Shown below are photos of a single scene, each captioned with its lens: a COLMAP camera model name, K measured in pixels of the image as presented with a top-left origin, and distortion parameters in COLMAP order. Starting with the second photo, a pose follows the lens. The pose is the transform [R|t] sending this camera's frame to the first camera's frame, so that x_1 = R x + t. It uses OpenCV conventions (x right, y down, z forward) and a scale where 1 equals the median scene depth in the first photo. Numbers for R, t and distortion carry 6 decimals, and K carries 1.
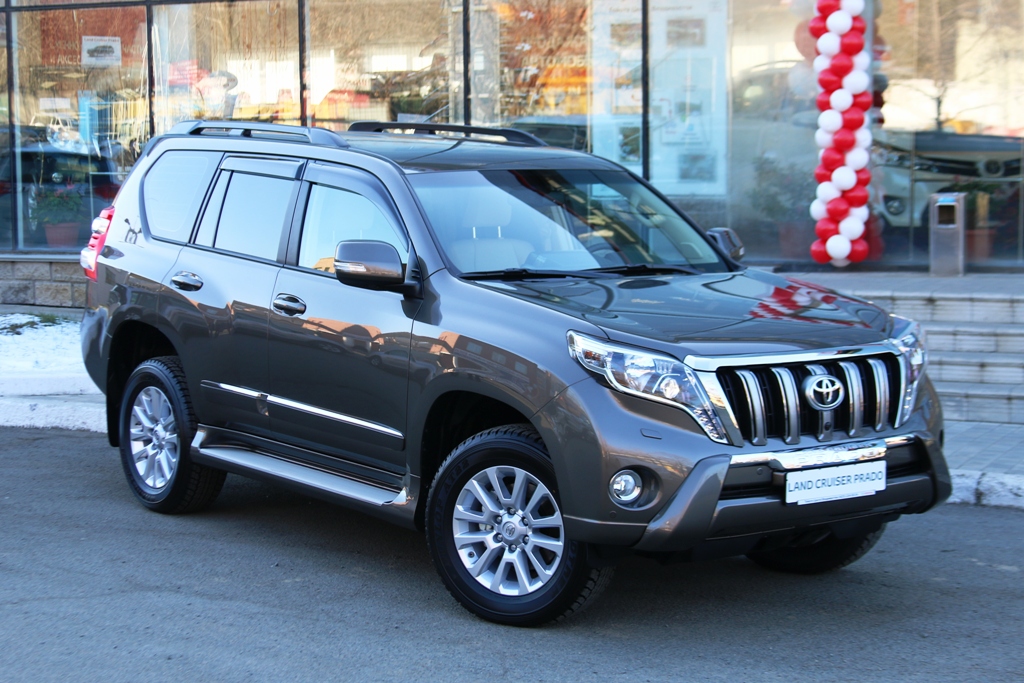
lens RADIAL K [[2142.3, 0, 510.1], [0, 2142.3, 344.7], [0, 0, 1]] dist [-0.021075, 0.000000]
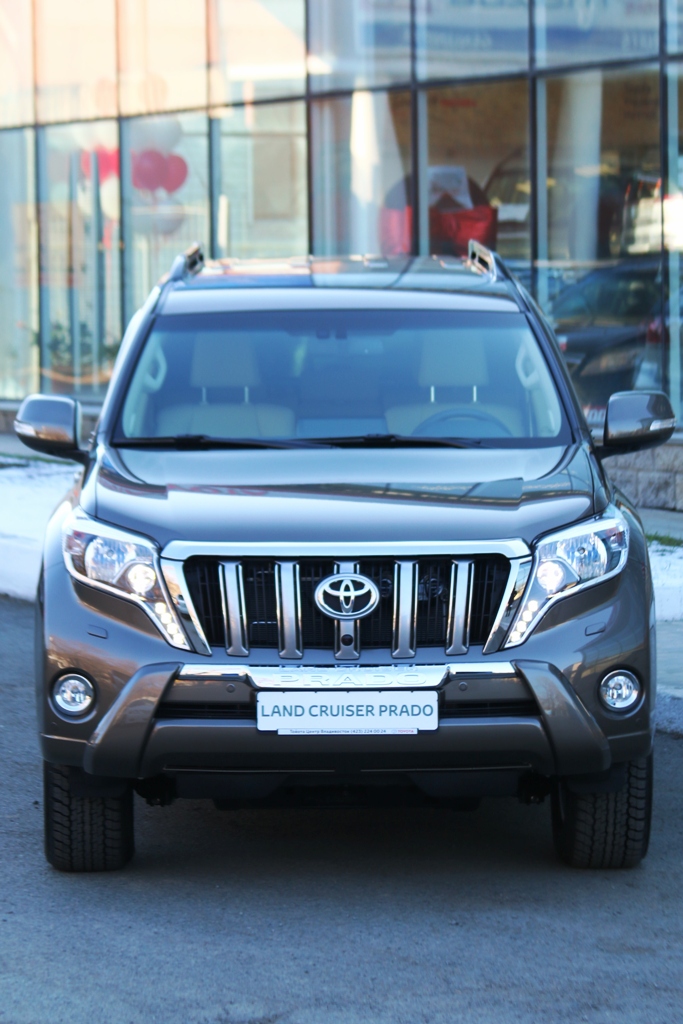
lens RADIAL K [[4318.3, 0, 340.2], [0, 4318.3, 512.6], [0, 0, 1]] dist [0.317090, 0.000000]
pose [[0.798544, 0.032719, -0.601046, 1.088935], [-0.051753, 0.998556, -0.014401, 0.014389], [0.599707, 0.042606, 0.799084, -0.261967]]
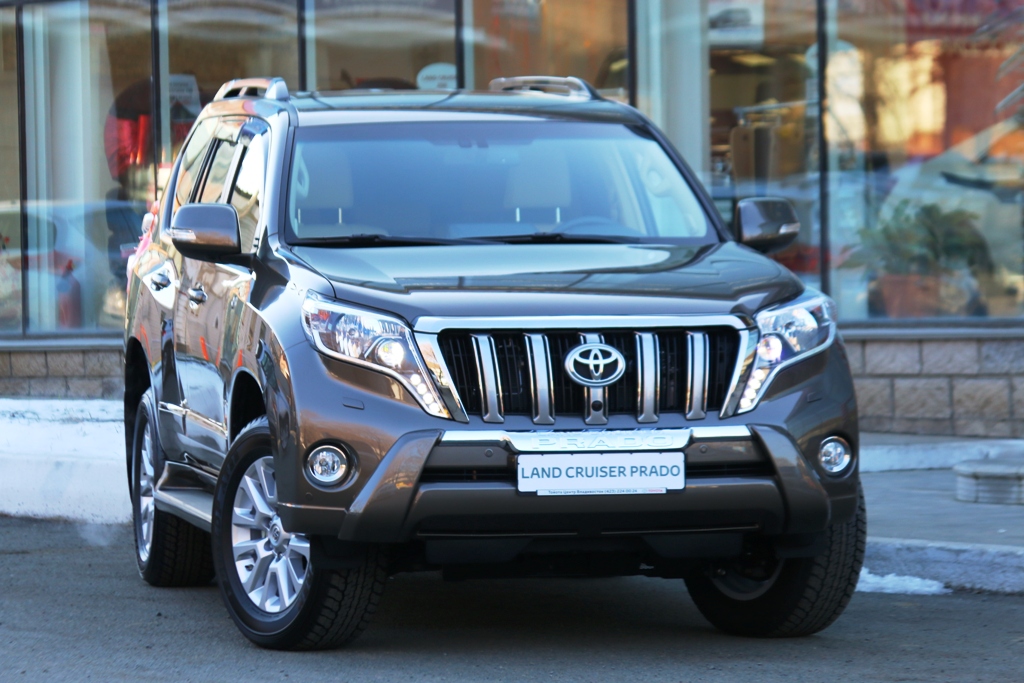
lens RADIAL K [[4946.7, 0, 510.1], [0, 4946.7, 341.6], [0, 0, 1]] dist [0.246847, 0.000000]
pose [[0.903361, -0.004429, -0.428857, 0.932657], [-0.030184, 0.996810, -0.073877, 0.154577], [0.427817, 0.079682, 0.900346, -0.729419]]
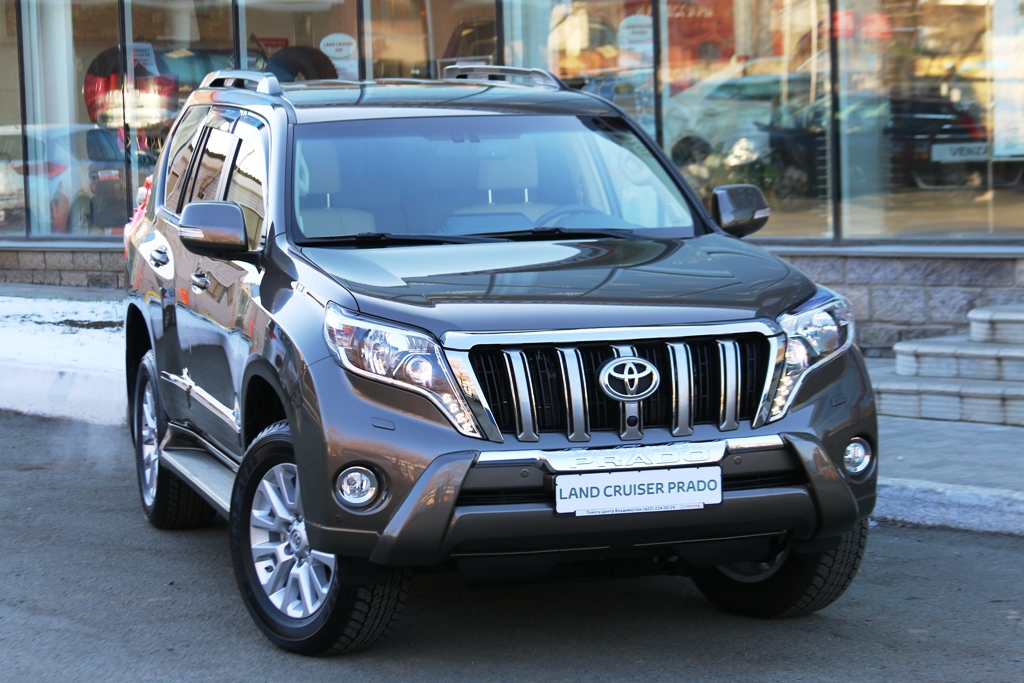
lens RADIAL K [[2787.2, 0, 521.8], [0, 2787.2, 335.5], [0, 0, 1]] dist [0.035074, 0.000000]
pose [[0.934431, 0.004170, -0.356119, 0.482136], [-0.010231, 0.999833, -0.015139, 0.022080], [0.355996, 0.017790, 0.934318, 0.002722]]
